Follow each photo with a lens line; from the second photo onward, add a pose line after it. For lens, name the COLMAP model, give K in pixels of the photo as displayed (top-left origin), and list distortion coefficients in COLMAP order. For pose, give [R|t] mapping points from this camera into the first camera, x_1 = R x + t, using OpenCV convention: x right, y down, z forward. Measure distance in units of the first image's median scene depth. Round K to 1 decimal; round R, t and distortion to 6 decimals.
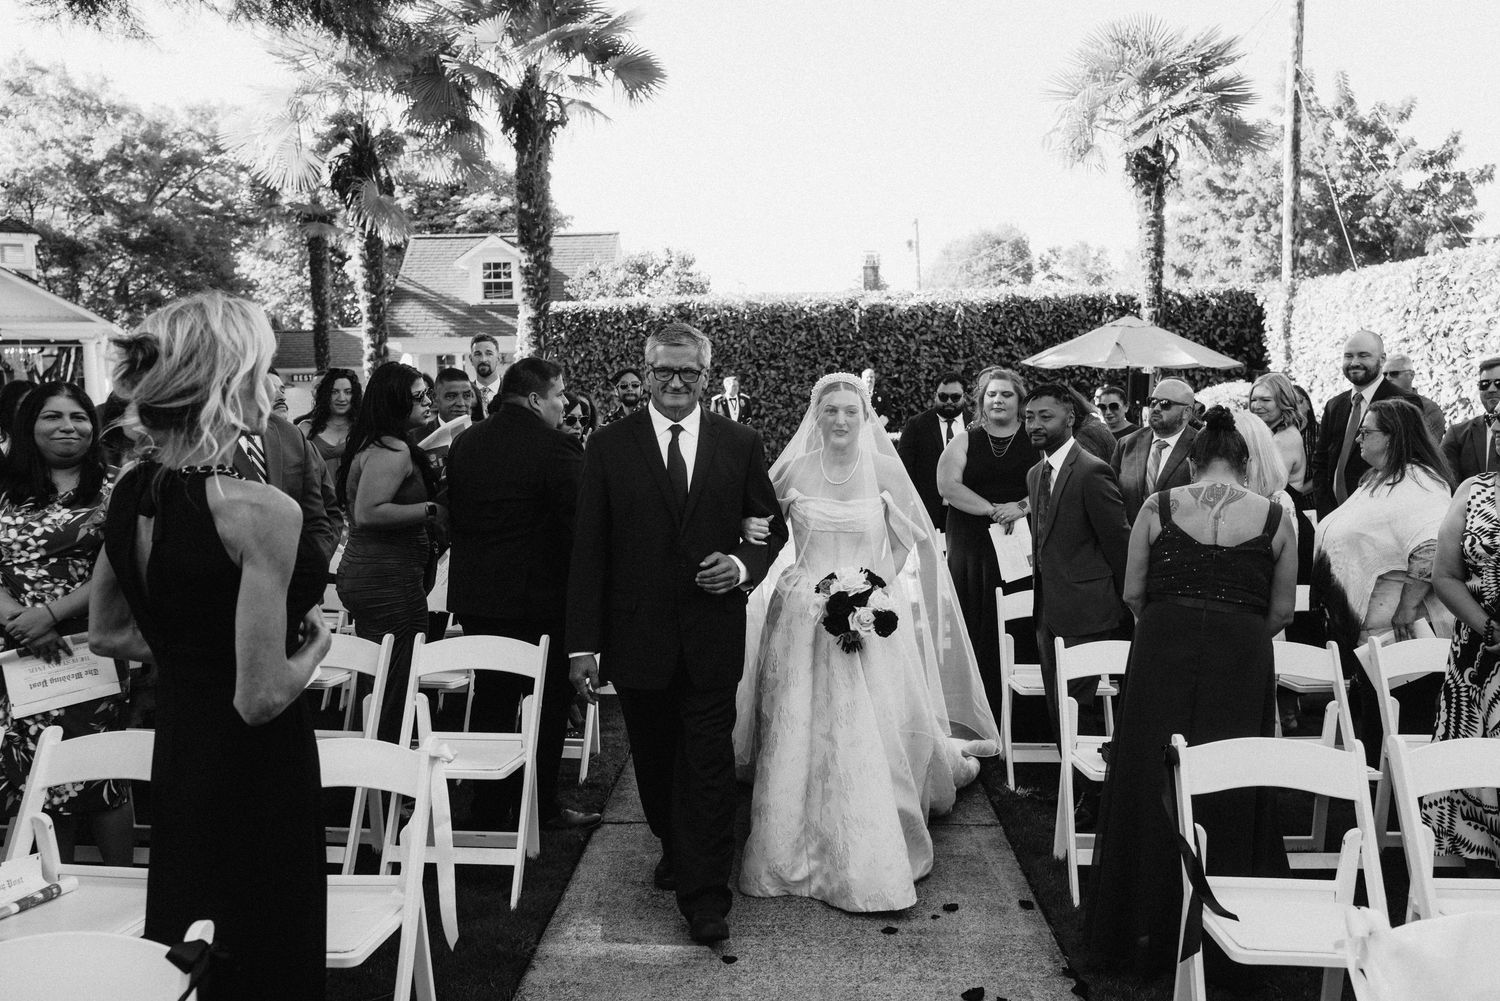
lens RADIAL K [[1207.1, 0, 802.7], [0, 1207.1, 465.5], [0, 0, 1]] dist [-0.033770, 0.052579]
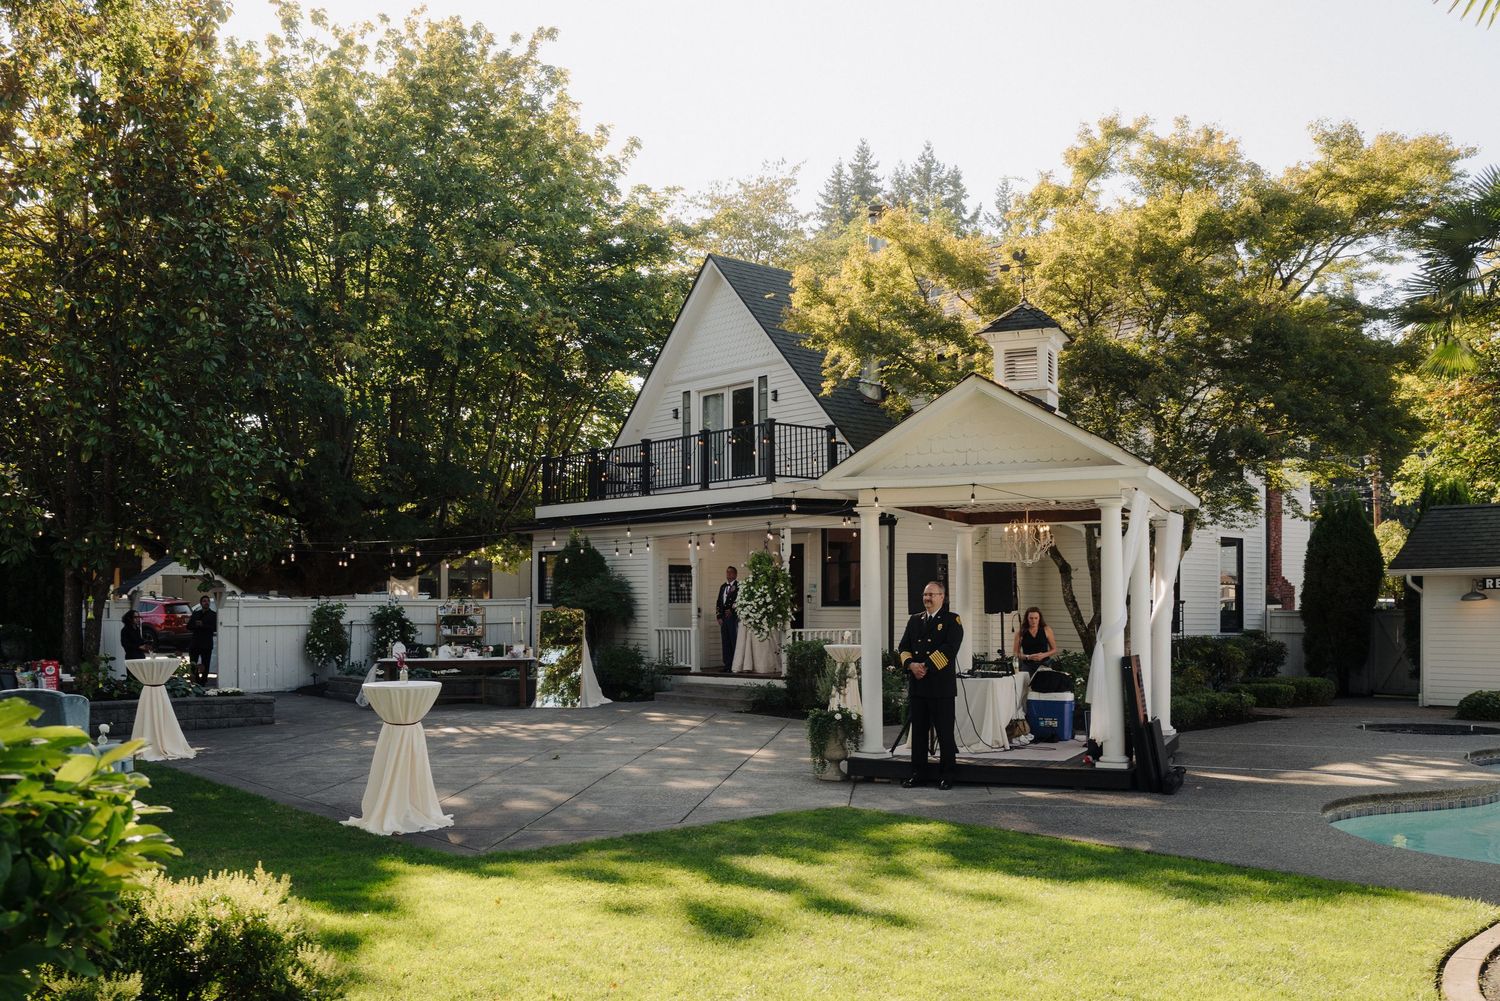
lens RADIAL K [[1398.6, 0, 748.5], [0, 1398.6, 600.6], [0, 0, 1]] dist [-0.008221, -0.014202]
pose [[0.641805, 0.009042, -0.766814, -0.222646], [-0.061660, 0.997301, -0.039848, -0.025133], [0.764385, 0.072857, 0.640631, 0.485634]]
